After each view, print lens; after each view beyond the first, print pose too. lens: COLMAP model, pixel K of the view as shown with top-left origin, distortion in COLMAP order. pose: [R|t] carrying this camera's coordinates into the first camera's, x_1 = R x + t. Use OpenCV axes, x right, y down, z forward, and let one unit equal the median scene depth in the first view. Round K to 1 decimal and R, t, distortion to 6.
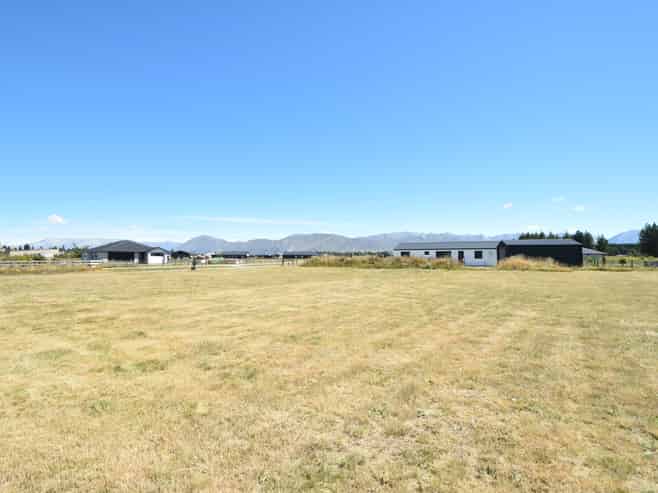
lens RADIAL K [[326.8, 0, 325.7], [0, 326.8, 248.1], [0, 0, 1]] dist [-0.001759, -0.012370]
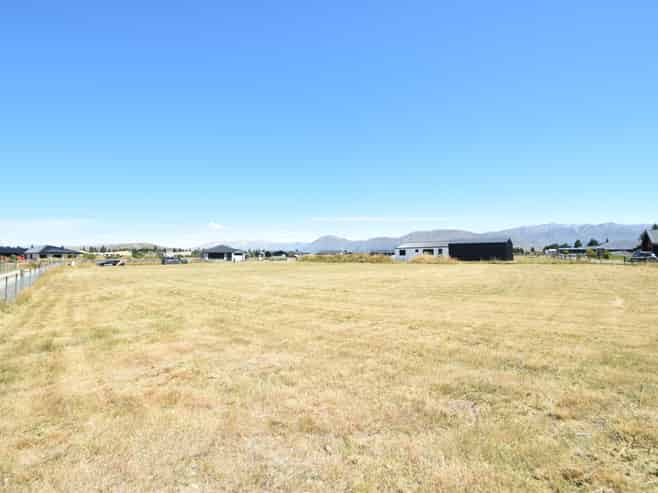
lens RADIAL K [[326.8, 0, 333.7], [0, 326.8, 249.7], [0, 0, 1]] dist [-0.001759, -0.012370]
pose [[0.942221, -0.014947, -0.334657, 0.406468], [0.018602, 0.999797, 0.007721, -0.004637], [0.334474, -0.013501, 0.942308, -0.256338]]
